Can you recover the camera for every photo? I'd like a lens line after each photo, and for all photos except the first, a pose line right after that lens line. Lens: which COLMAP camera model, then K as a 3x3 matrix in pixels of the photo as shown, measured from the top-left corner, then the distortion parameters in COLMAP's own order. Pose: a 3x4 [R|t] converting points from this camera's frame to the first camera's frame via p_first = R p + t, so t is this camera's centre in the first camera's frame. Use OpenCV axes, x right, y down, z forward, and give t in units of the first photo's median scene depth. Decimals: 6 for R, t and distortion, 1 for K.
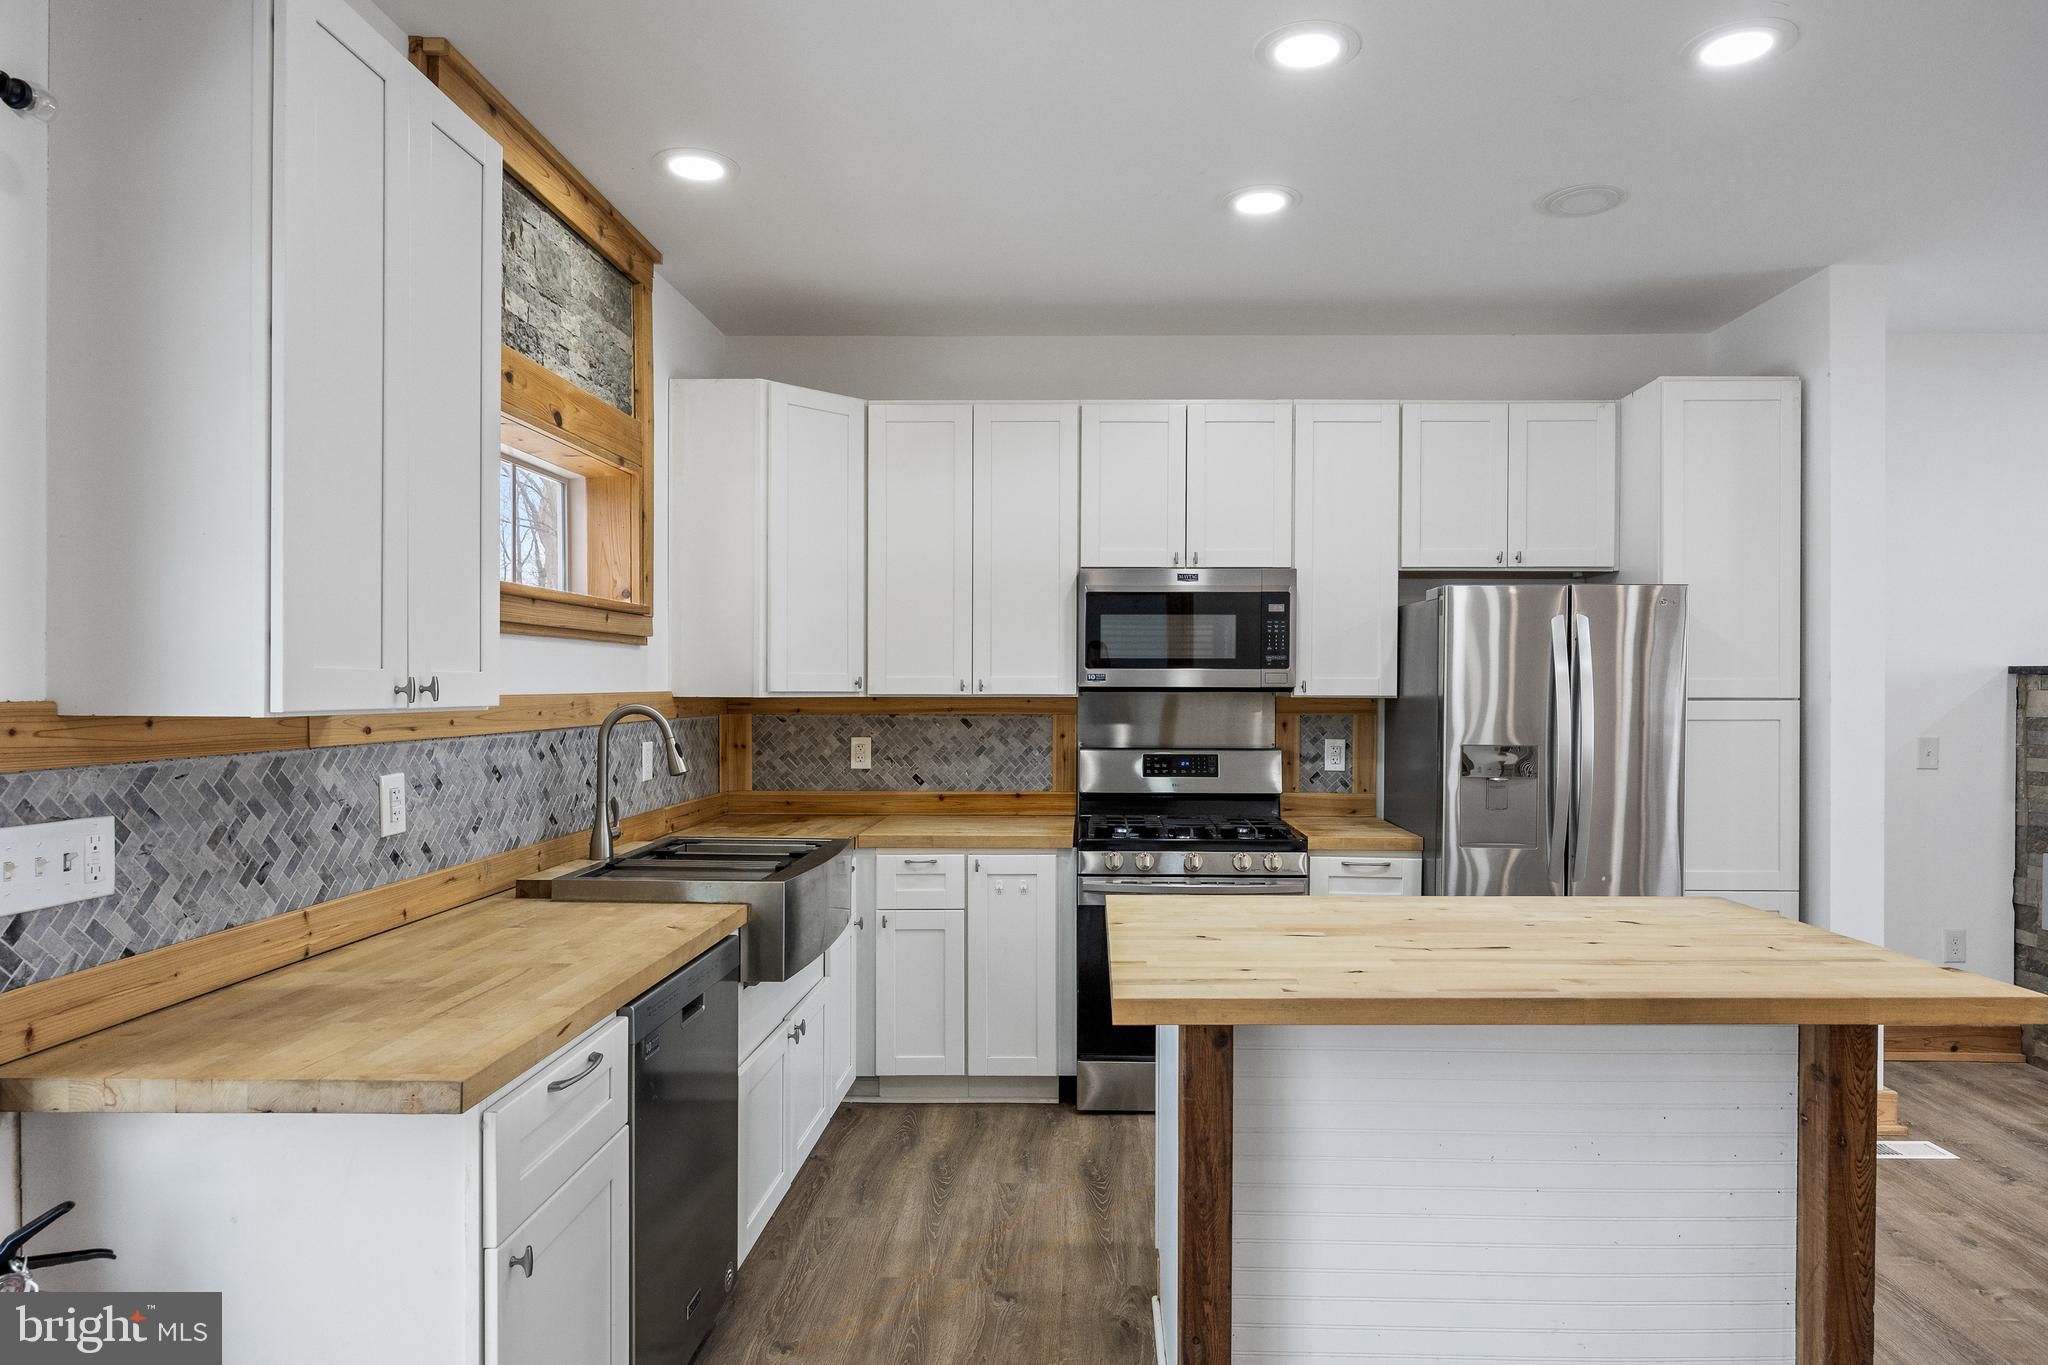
lens RADIAL K [[1150.5, 0, 1007.2], [0, 1150.5, 695.1], [0, 0, 1]] dist [0.018202, -0.009524]
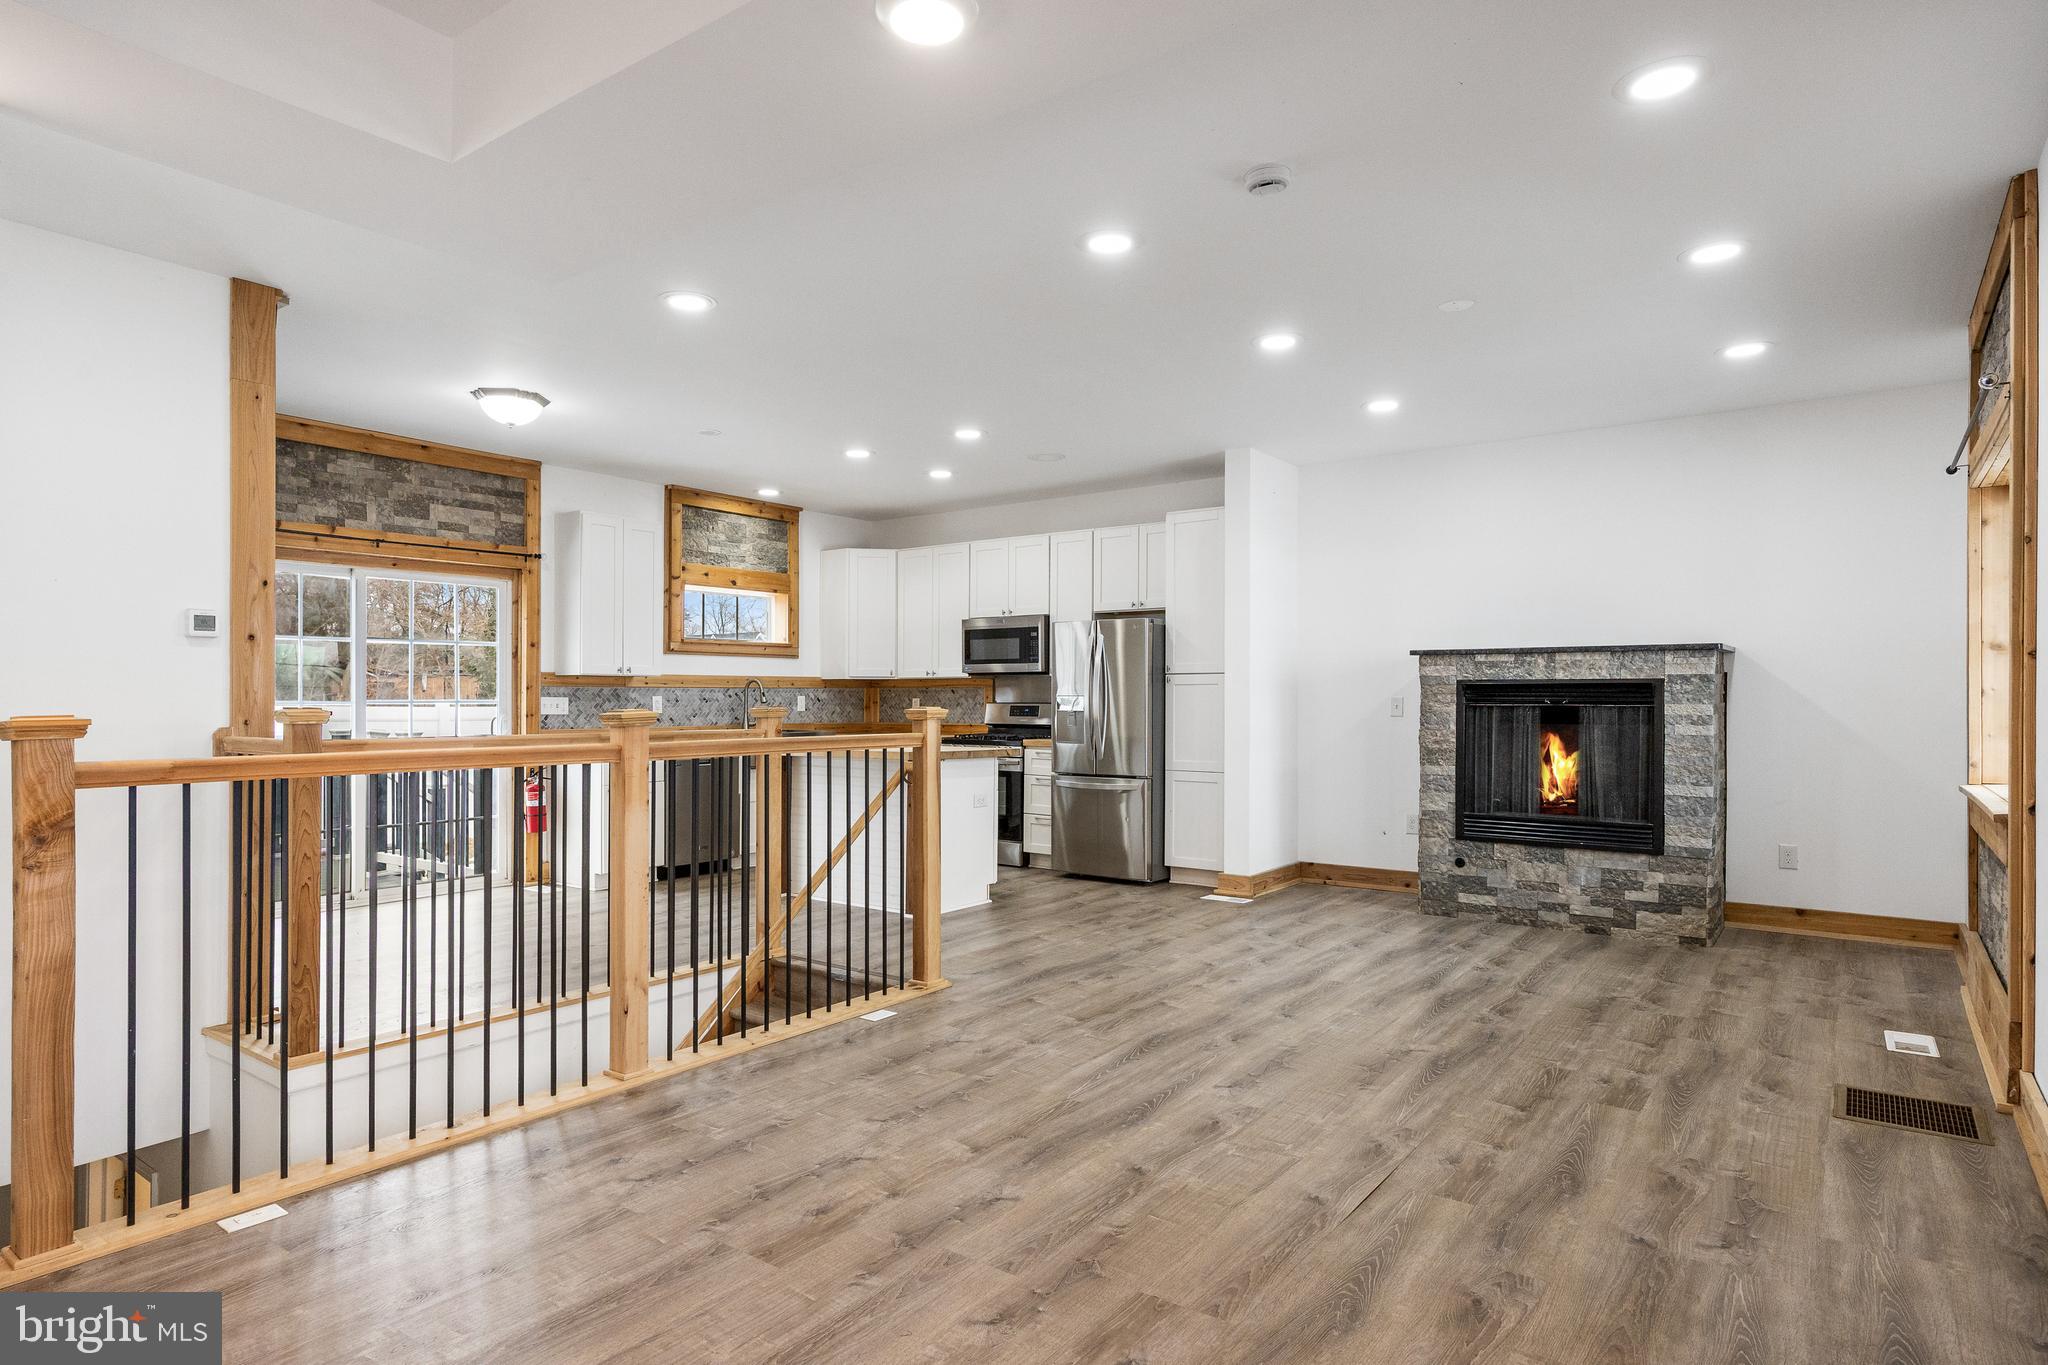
lens RADIAL K [[1150.5, 0, 1029.0], [0, 1150.5, 699.2], [0, 0, 1]] dist [0.018202, -0.009524]
pose [[0.805854, -0.001103, -0.592114, 1.477252], [-0.003503, 0.999972, -0.006630, 0.057566], [0.592104, 0.007418, 0.805827, -0.699806]]
